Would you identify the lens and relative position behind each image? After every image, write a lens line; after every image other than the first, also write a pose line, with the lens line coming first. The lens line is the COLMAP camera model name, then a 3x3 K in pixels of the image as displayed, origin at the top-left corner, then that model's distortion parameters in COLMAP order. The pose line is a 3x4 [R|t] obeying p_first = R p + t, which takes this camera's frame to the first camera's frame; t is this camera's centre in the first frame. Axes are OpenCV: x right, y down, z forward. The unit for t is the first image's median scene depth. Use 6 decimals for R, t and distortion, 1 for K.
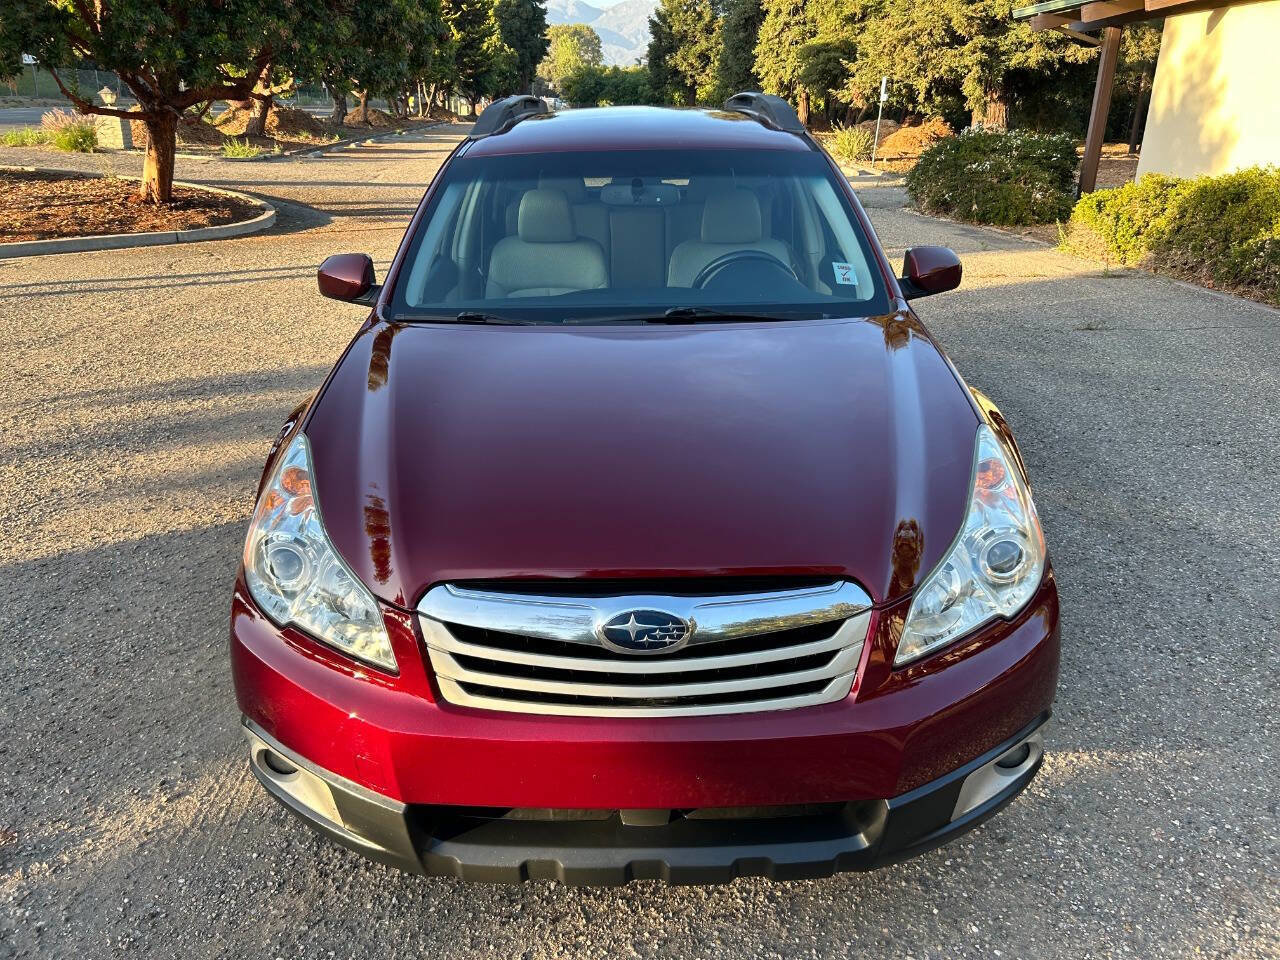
lens RADIAL K [[973.3, 0, 633.6], [0, 973.3, 472.0], [0, 0, 1]] dist [0.049235, -0.061248]
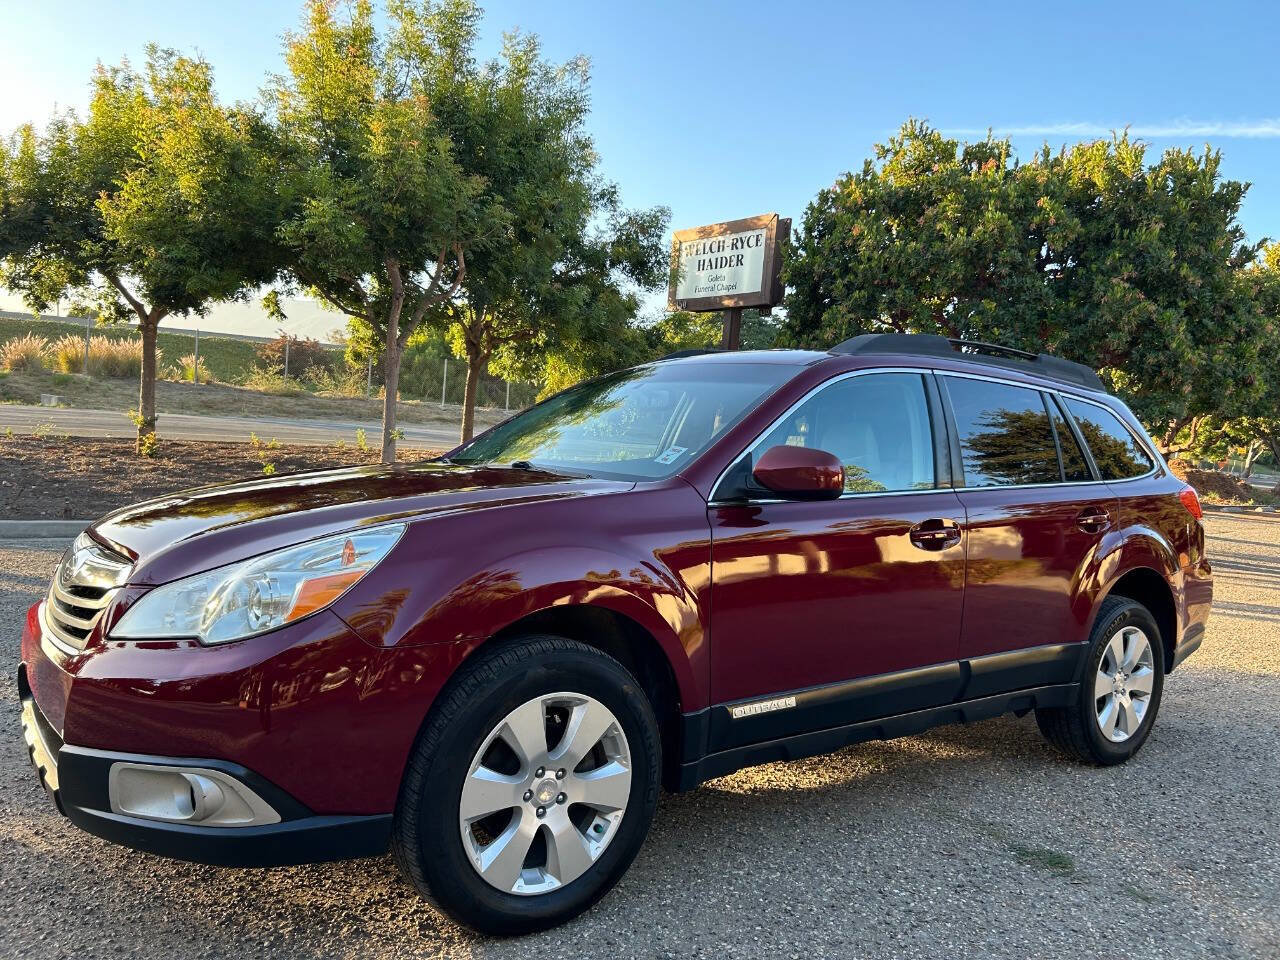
lens RADIAL K [[973.3, 0, 639.3], [0, 973.3, 476.3], [0, 0, 1]] dist [0.049235, -0.061248]
pose [[0.601245, 0.065873, -0.796345, 0.260679], [-0.340081, 0.922927, -0.180419, 0.001388], [0.723084, 0.379298, 0.577307, 0.110521]]
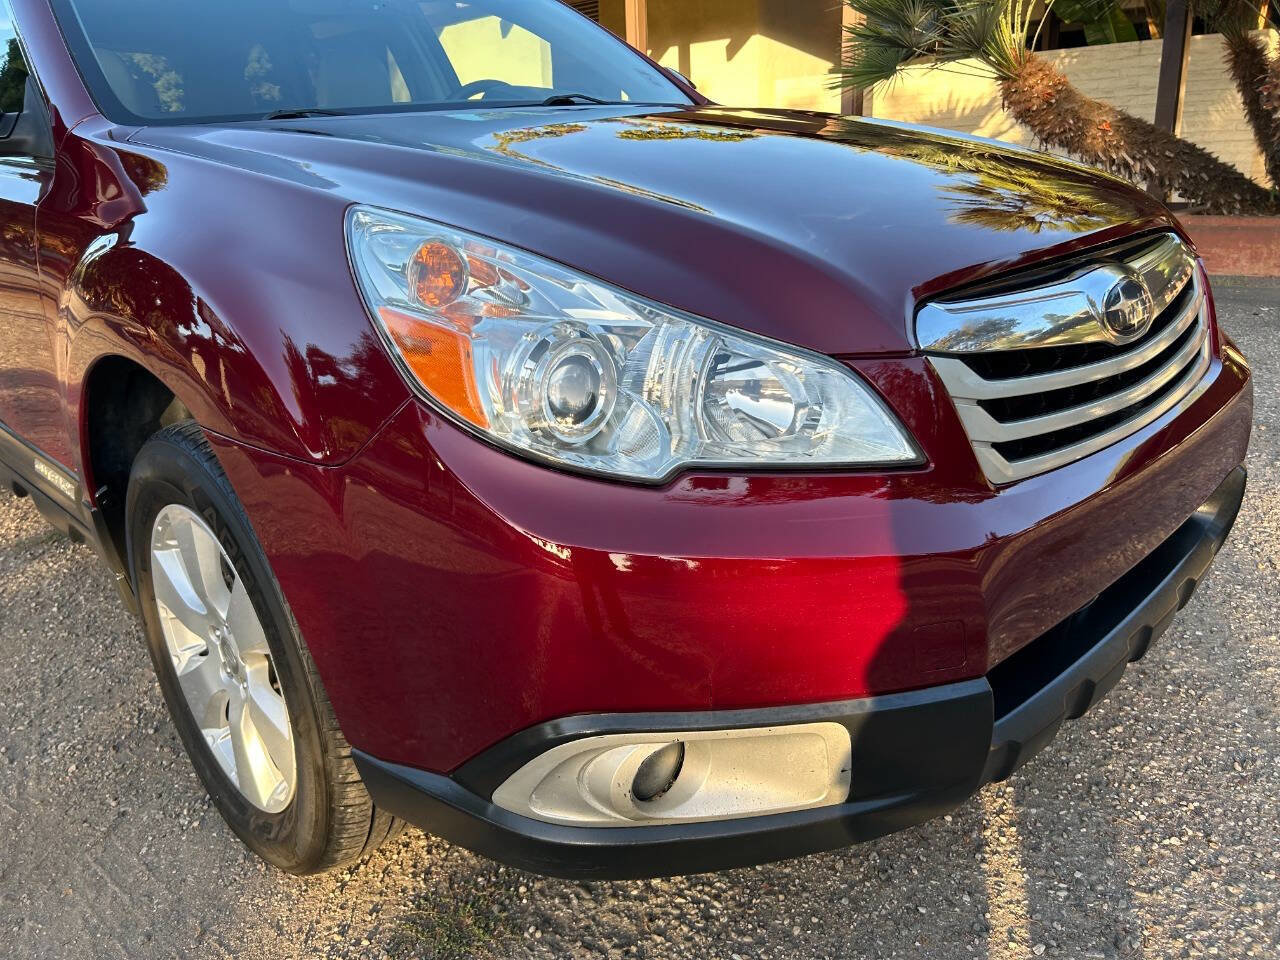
lens RADIAL K [[973.3, 0, 636.2], [0, 973.3, 478.2], [0, 0, 1]] dist [0.049235, -0.061248]
pose [[0.711606, -0.251780, 0.655915, -0.117426], [0.285126, 0.956738, 0.057920, 0.021228], [-0.642122, 0.145802, 0.752610, 0.108601]]
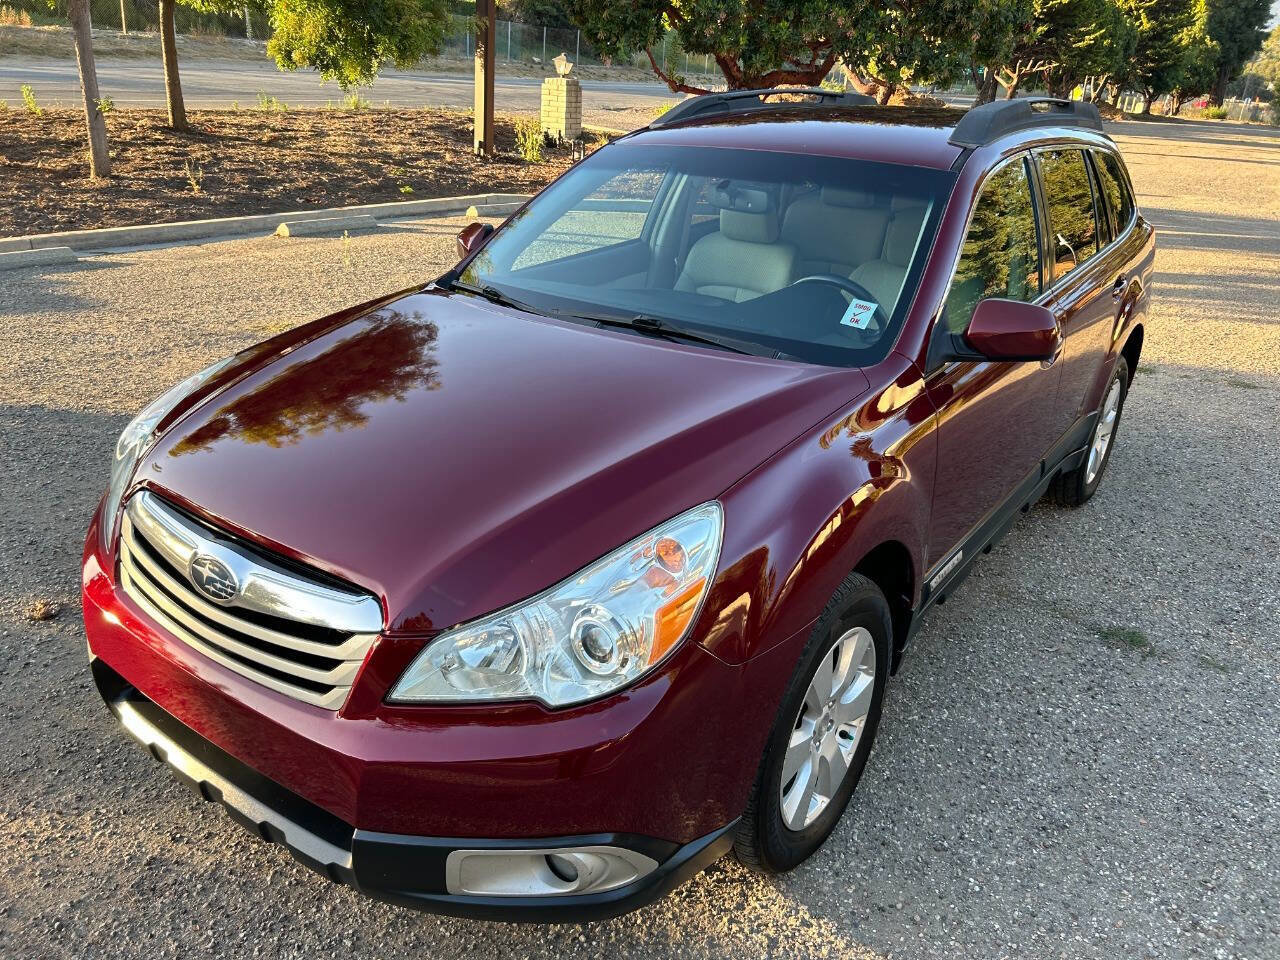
lens RADIAL K [[973.3, 0, 636.0], [0, 973.3, 482.7], [0, 0, 1]] dist [0.049235, -0.061248]
pose [[0.808379, 0.260614, -0.527829, 0.144741], [-0.250382, 0.963730, 0.092375, -0.024393], [0.532759, 0.057485, 0.844312, 0.050224]]
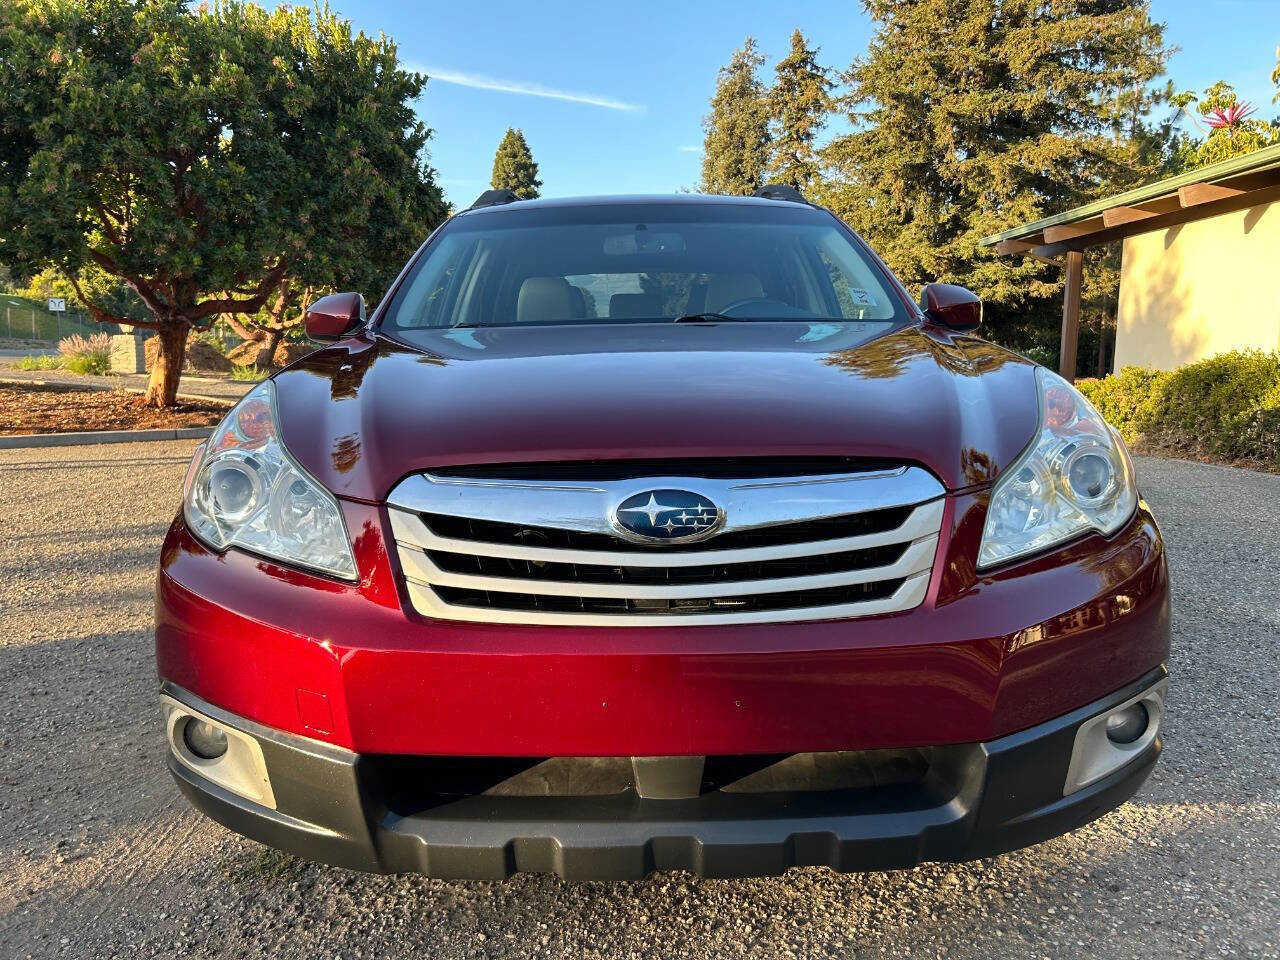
lens RADIAL K [[973.3, 0, 634.5], [0, 973.3, 470.0], [0, 0, 1]] dist [0.049235, -0.061248]
pose [[0.999953, -0.003790, 0.008893, -0.003537], [0.005825, 0.970403, -0.241421, 0.049707], [-0.007714, 0.241462, 0.970380, 0.032255]]
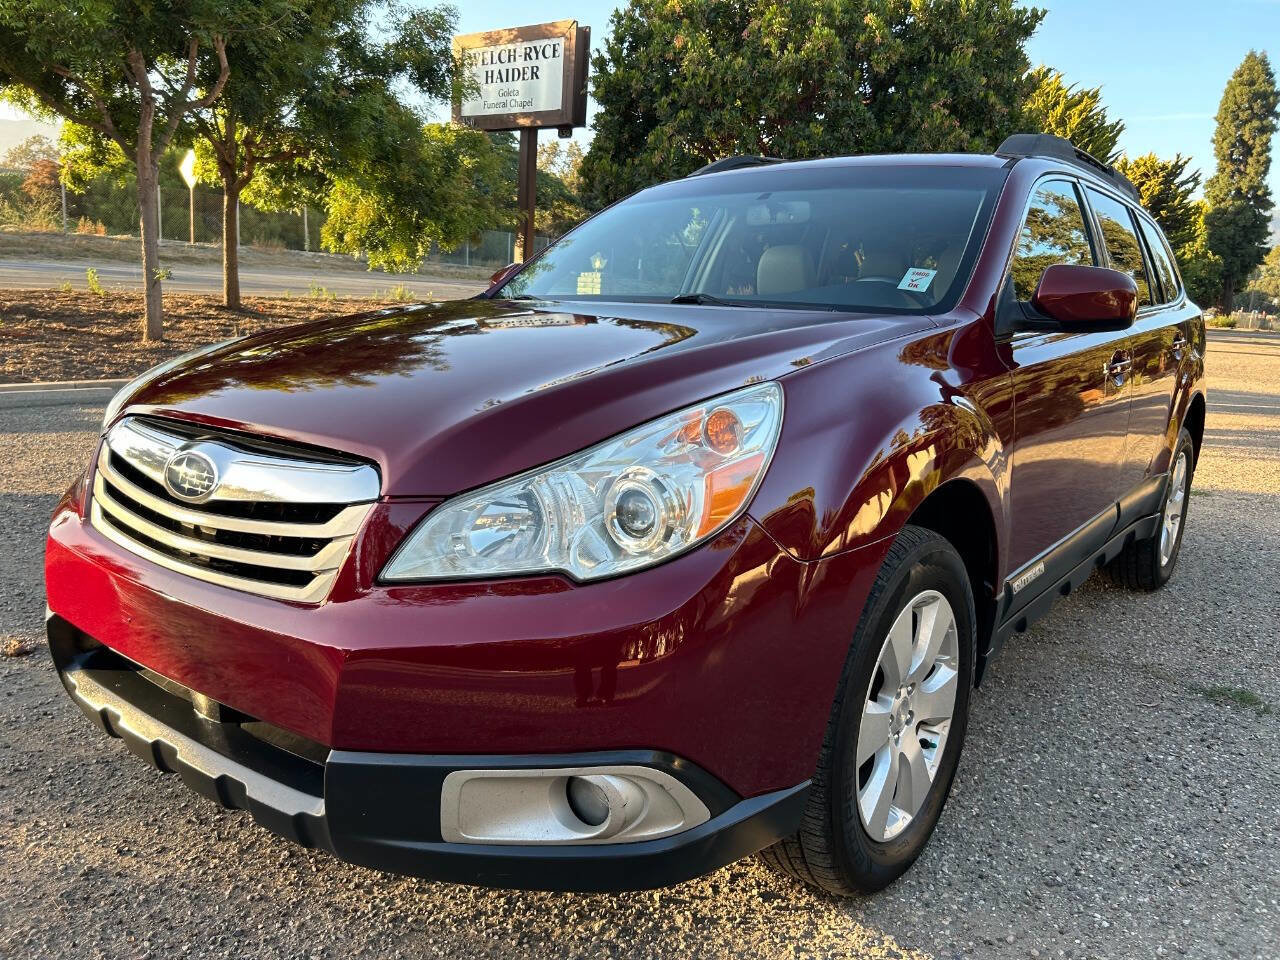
lens RADIAL K [[973.3, 0, 638.8], [0, 973.3, 485.9], [0, 0, 1]] dist [0.049235, -0.061248]
pose [[0.792843, 0.151102, -0.590397, 0.140137], [-0.255947, 0.961754, -0.097567, 0.023777], [0.553075, 0.228466, 0.801194, 0.075376]]
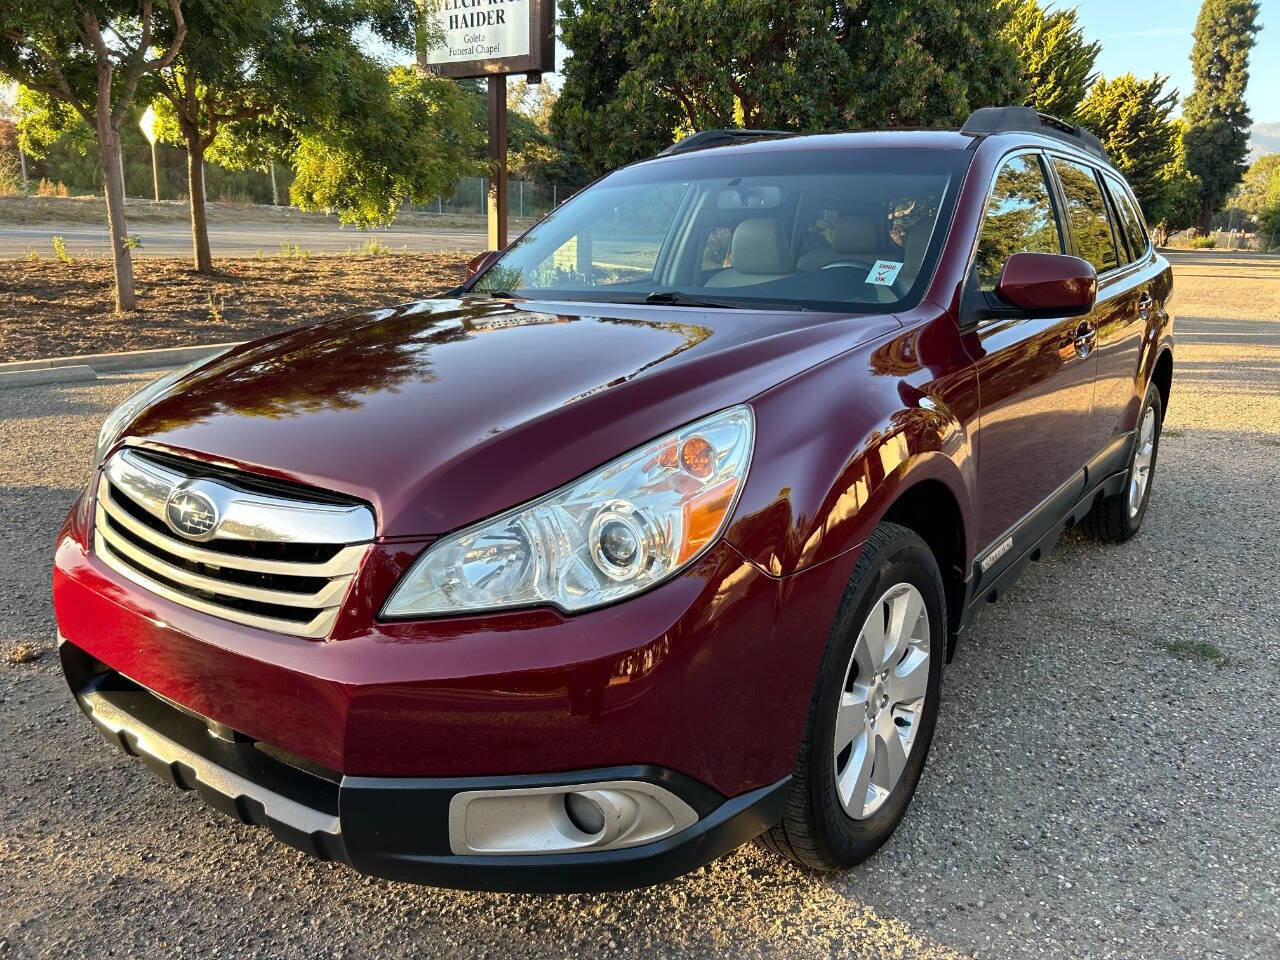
lens RADIAL K [[973.3, 0, 642.0], [0, 973.3, 486.7], [0, 0, 1]] dist [0.049235, -0.061248]
pose [[0.808840, 0.154412, -0.567393, 0.143348], [-0.216663, 0.975279, -0.043446, 0.012536], [0.546658, 0.158074, 0.822300, 0.067351]]
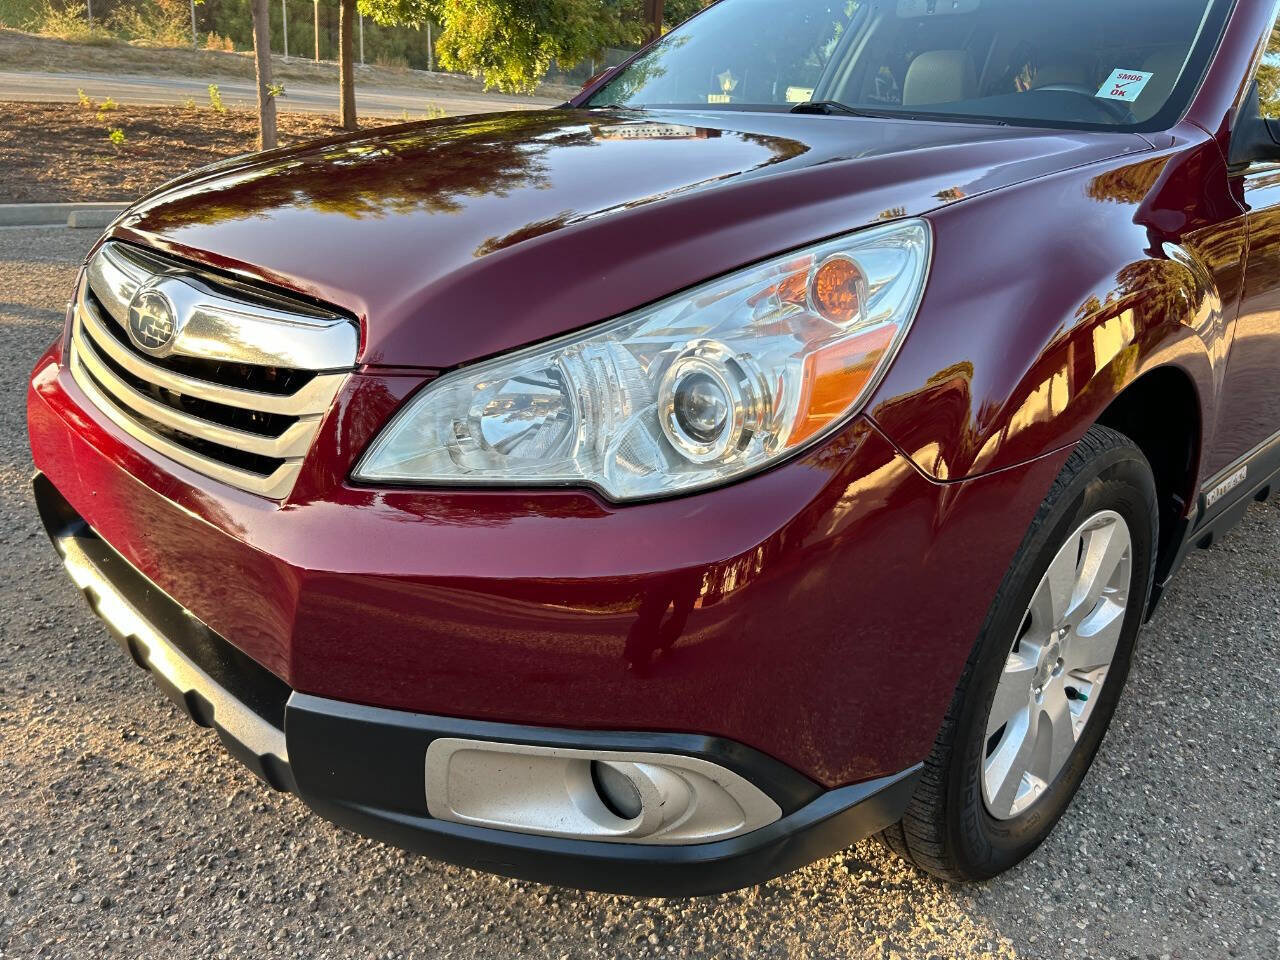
lens RADIAL K [[973.3, 0, 633.3], [0, 973.3, 473.8], [0, 0, 1]] dist [0.049235, -0.061248]
pose [[0.704948, 0.282402, -0.650613, 0.121302], [-0.305074, 0.948852, 0.081303, 0.015596], [0.640295, 0.141171, 0.755045, 0.106462]]
